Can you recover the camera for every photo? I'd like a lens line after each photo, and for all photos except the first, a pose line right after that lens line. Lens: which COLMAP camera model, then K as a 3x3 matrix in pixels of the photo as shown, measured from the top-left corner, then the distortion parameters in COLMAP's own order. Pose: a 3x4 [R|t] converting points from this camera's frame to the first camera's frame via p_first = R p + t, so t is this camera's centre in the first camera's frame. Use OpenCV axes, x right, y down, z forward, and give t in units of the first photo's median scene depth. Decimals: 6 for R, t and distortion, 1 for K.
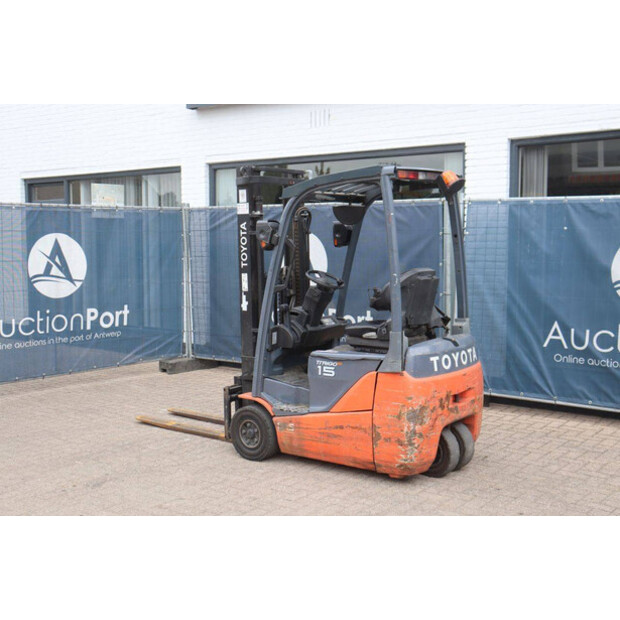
lens RADIAL K [[766.3, 0, 309.7], [0, 766.3, 300.6], [0, 0, 1]] dist [0.012982, -0.009824]
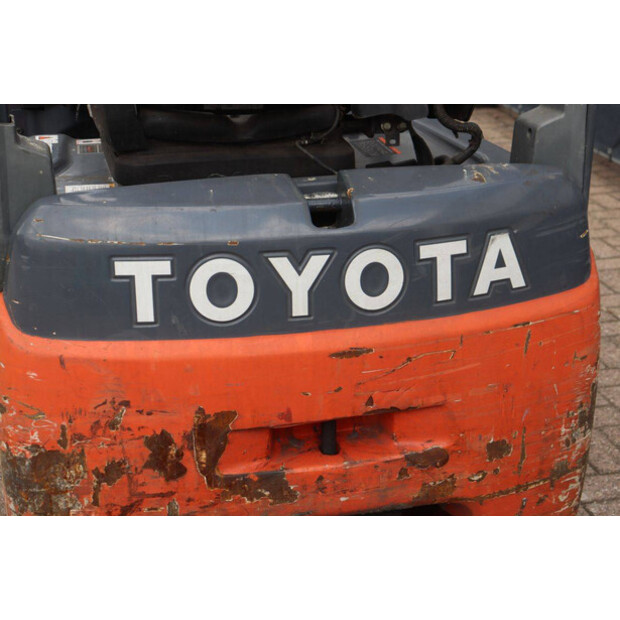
lens RADIAL K [[1153.3, 0, 343.2], [0, 1153.3, 309.6], [0, 0, 1]] dist [0.081700, 0.174162]
pose [[0.796351, 0.251637, -0.550004, 0.366474], [-0.067030, 0.940461, 0.333225, -0.028571], [0.601109, -0.228498, 0.765804, 0.701202]]
